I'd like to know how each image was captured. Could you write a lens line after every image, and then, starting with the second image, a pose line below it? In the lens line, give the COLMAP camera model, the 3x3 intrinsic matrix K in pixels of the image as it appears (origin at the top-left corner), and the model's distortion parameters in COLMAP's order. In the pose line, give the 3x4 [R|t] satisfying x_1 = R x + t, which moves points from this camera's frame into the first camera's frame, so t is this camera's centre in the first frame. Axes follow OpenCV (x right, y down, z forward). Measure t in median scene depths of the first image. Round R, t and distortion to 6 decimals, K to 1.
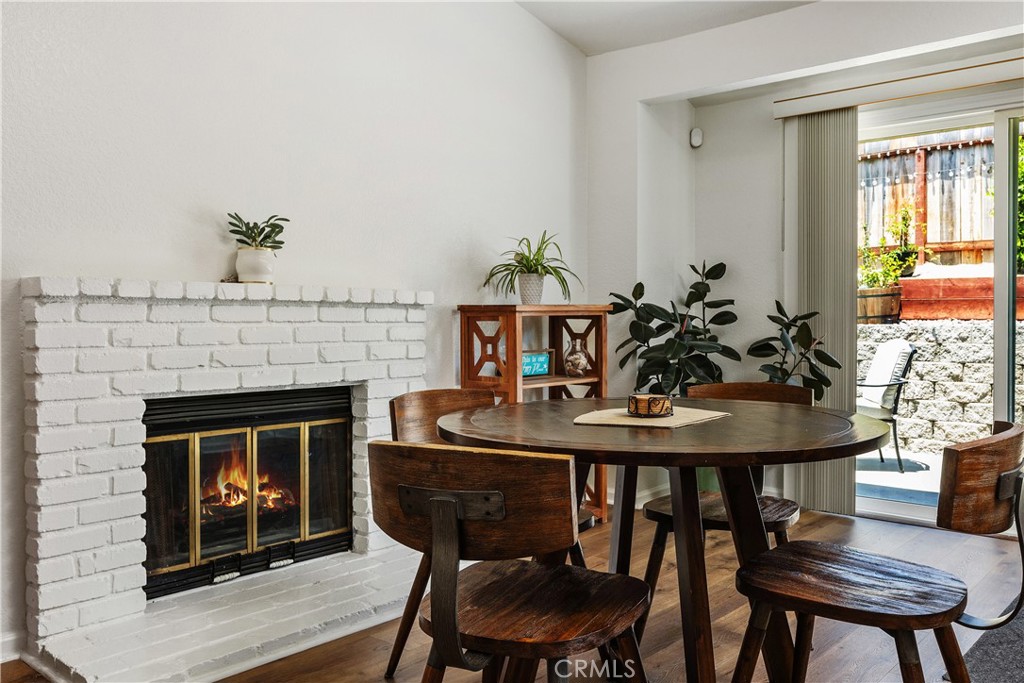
lens RADIAL K [[837.2, 0, 515.5], [0, 837.2, 331.5], [0, 0, 1]] dist [0.001985, 0.007294]
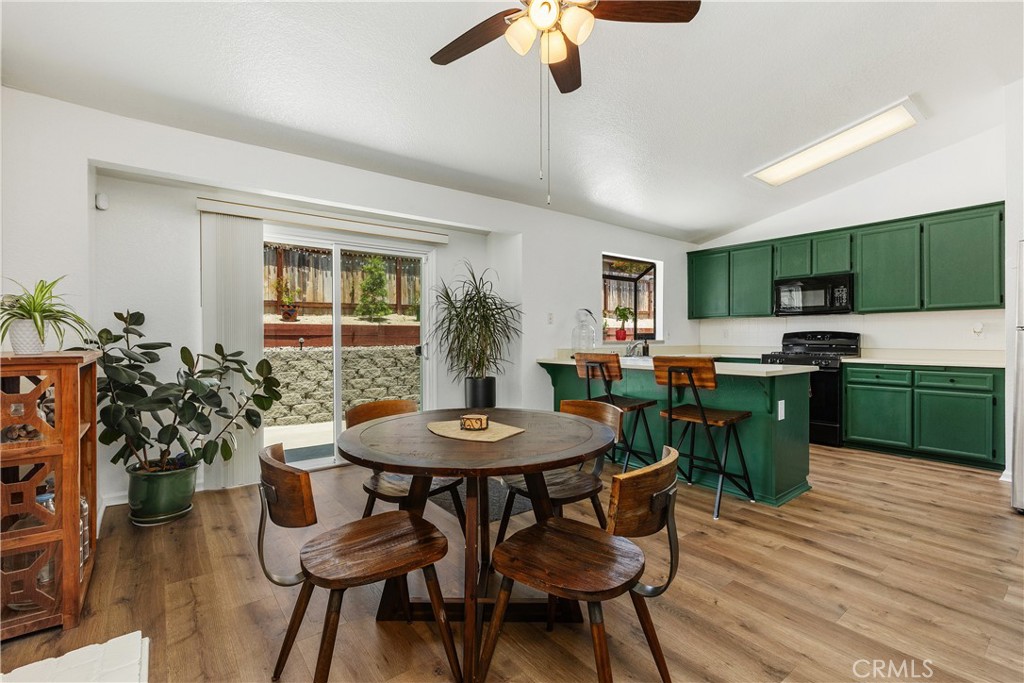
lens RADIAL K [[451.6, 0, 517.0], [0, 451.6, 339.8], [0, 0, 1]] dist [-0.001011, -0.001240]
pose [[0.180338, -0.007217, 0.983578, -0.357622], [0.021122, 0.999771, 0.003463, -0.038150], [-0.983378, 0.020151, 0.180449, 0.404152]]
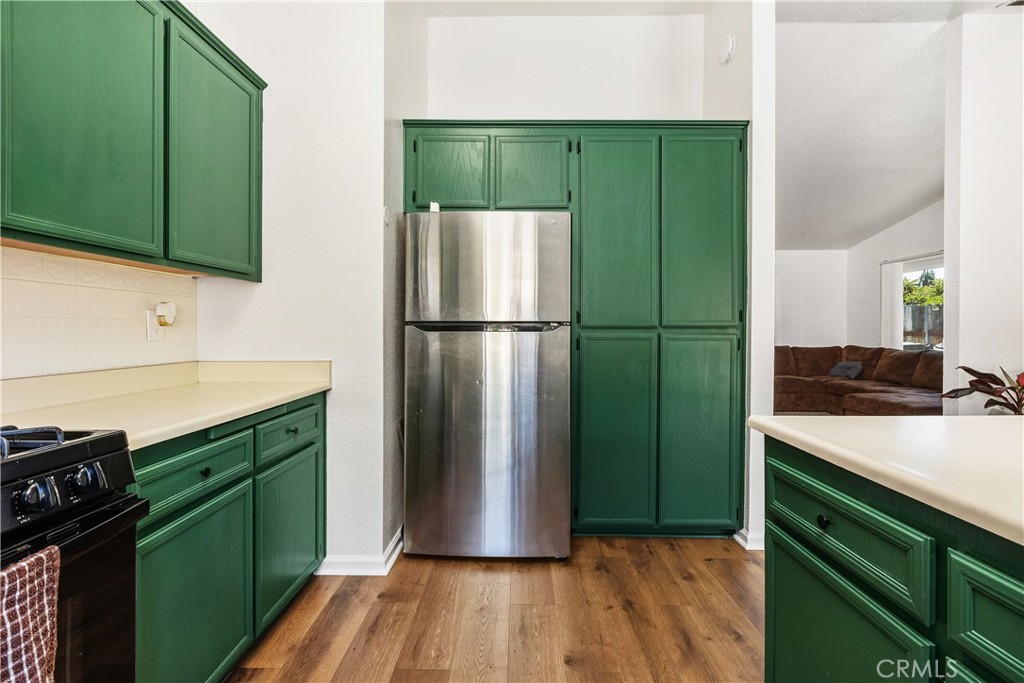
lens RADIAL K [[451.6, 0, 515.8], [0, 451.6, 330.7], [0, 0, 1]] dist [-0.001011, -0.001240]
pose [[-0.758089, -0.001598, -0.652150, 0.956178], [-0.015433, 0.999761, 0.015490, -0.035915], [0.651969, 0.021808, -0.757932, 0.120924]]
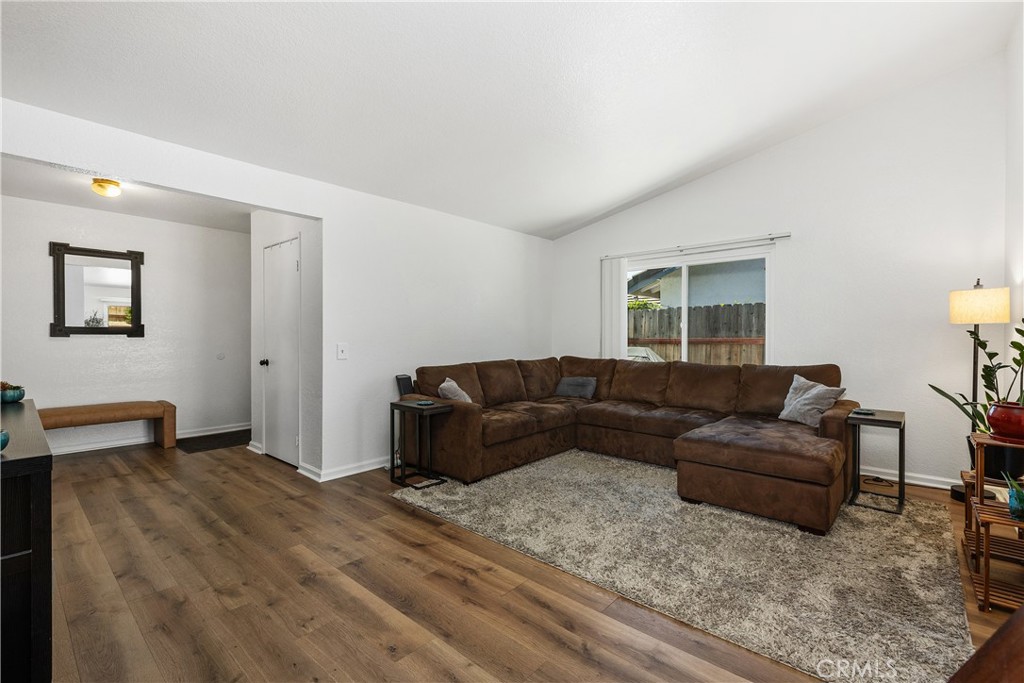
lens RADIAL K [[451.6, 0, 518.2], [0, 451.6, 344.5], [0, 0, 1]] dist [-0.001011, -0.001240]
pose [[0.001199, 0.016590, -0.999862, 0.249103], [-0.021276, 0.999636, 0.016561, -0.028590], [0.999773, 0.021253, 0.001552, -0.522959]]
